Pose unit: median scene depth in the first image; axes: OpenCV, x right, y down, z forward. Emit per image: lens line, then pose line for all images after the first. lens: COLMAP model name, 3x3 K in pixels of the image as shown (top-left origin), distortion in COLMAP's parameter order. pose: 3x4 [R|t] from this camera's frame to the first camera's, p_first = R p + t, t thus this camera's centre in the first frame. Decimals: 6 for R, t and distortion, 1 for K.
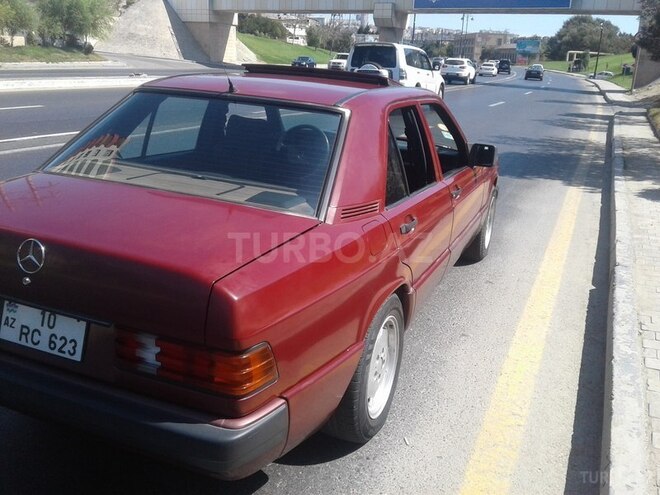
lens RADIAL K [[664.3, 0, 330.0], [0, 664.3, 247.5], [0, 0, 1]] dist [-0.008049, -0.399392]
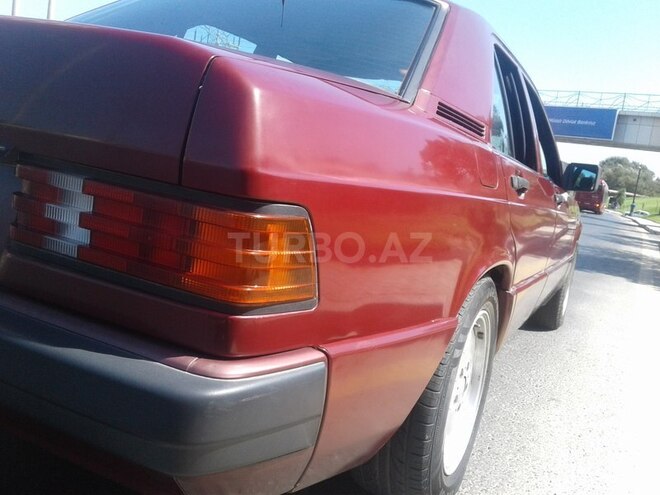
lens RADIAL K [[664.3, 0, 330.0], [0, 664.3, 247.5], [0, 0, 1]] dist [-0.008049, -0.399392]
pose [[0.992652, 0.119605, -0.018336, -0.042881], [-0.120801, 0.970835, -0.207090, 0.168009], [-0.006968, 0.207783, 0.978150, 0.333486]]
